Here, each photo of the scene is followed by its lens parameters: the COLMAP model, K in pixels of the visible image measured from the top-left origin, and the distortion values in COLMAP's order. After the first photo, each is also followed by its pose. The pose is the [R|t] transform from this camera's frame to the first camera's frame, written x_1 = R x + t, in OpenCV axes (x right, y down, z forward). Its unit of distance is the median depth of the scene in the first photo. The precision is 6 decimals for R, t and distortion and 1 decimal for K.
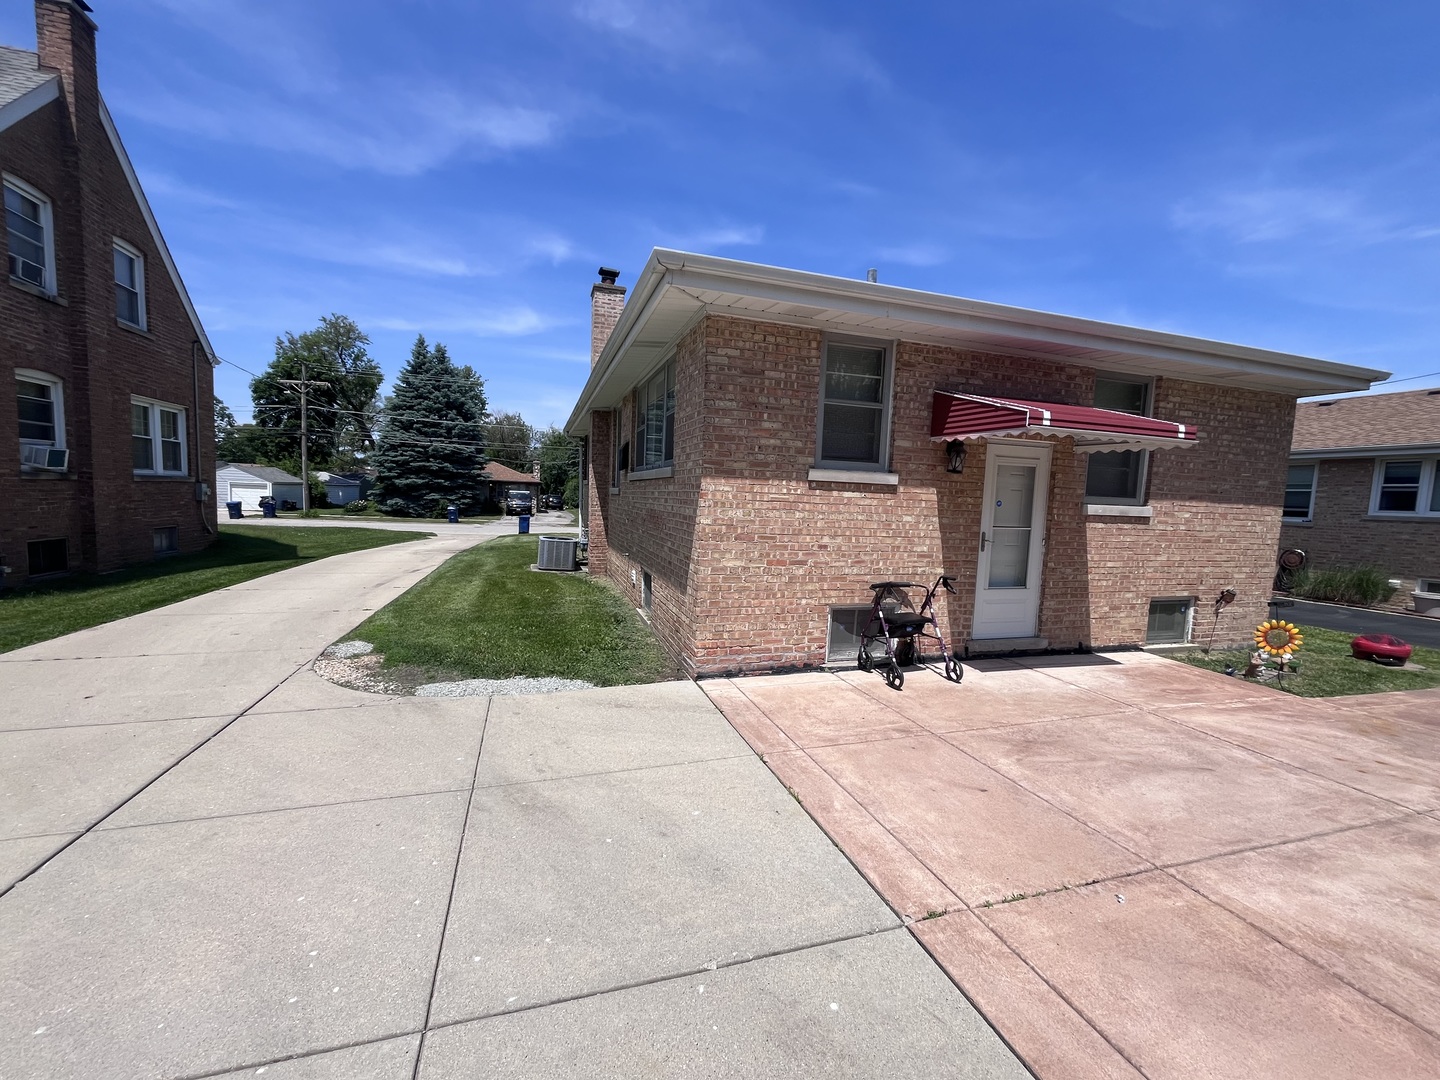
lens RADIAL K [[577.6, 0, 720.0], [0, 577.6, 540.0], [0, 0, 1]] dist [-0.001089, -0.000021]
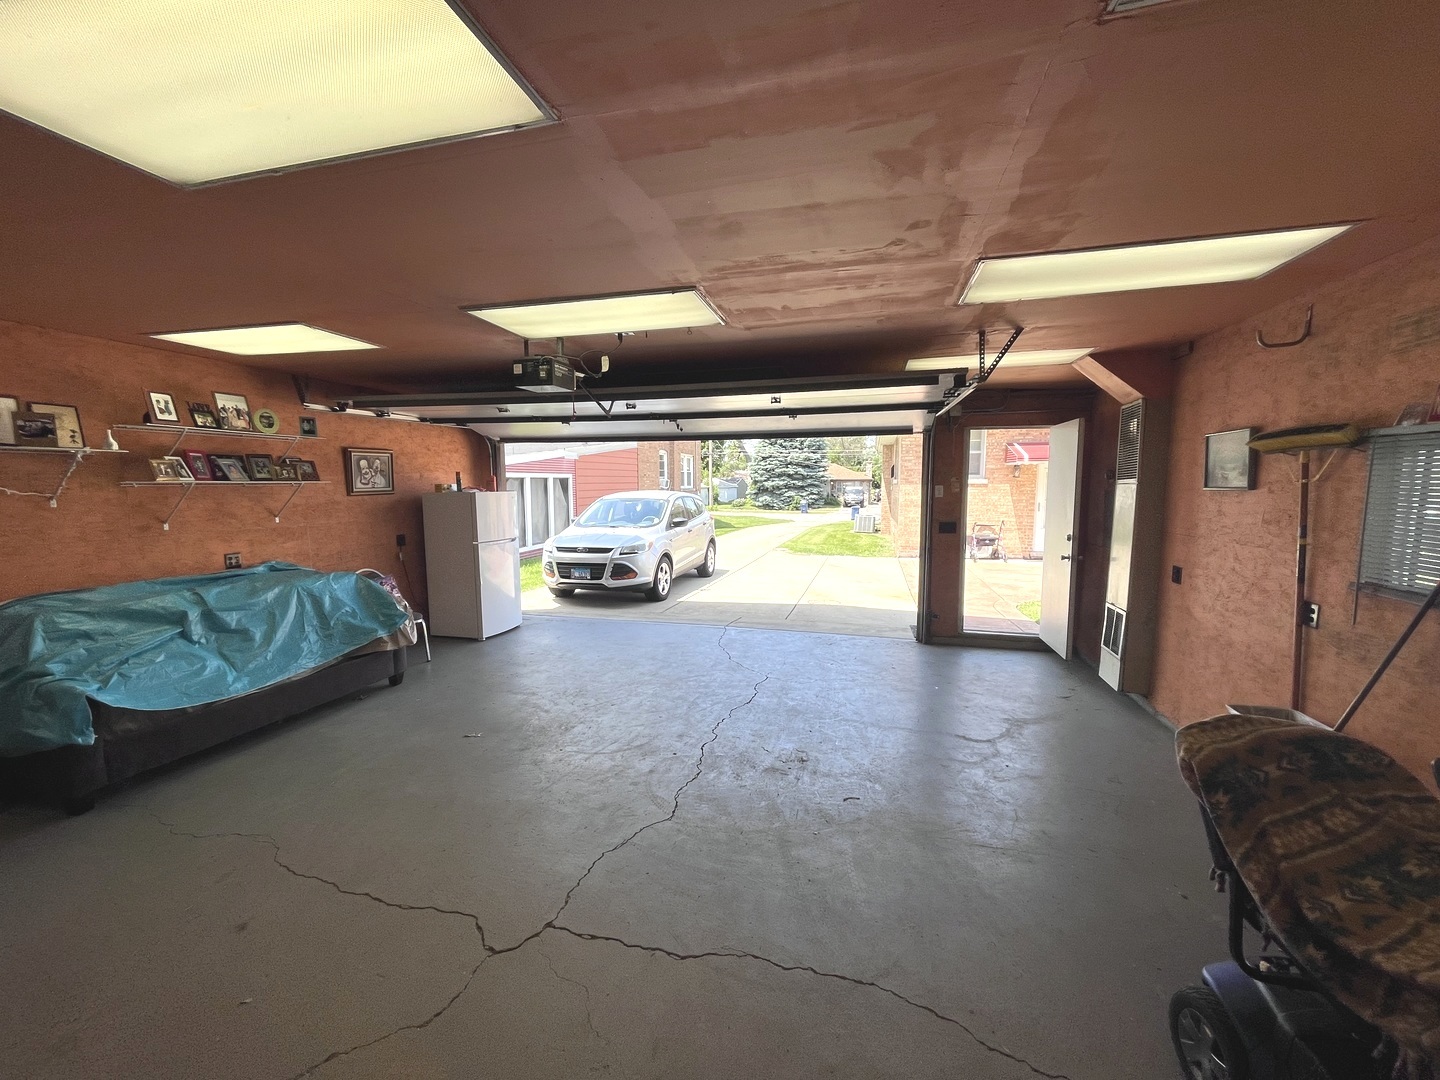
lens RADIAL K [[577.6, 0, 720.0], [0, 577.6, 540.0], [0, 0, 1]] dist [-0.001089, -0.000021]
pose [[0.842238, 0.011554, -0.538982, 0.081571], [-0.005616, 0.999904, 0.012659, 0.014270], [0.539076, -0.007635, 0.842222, -0.200763]]
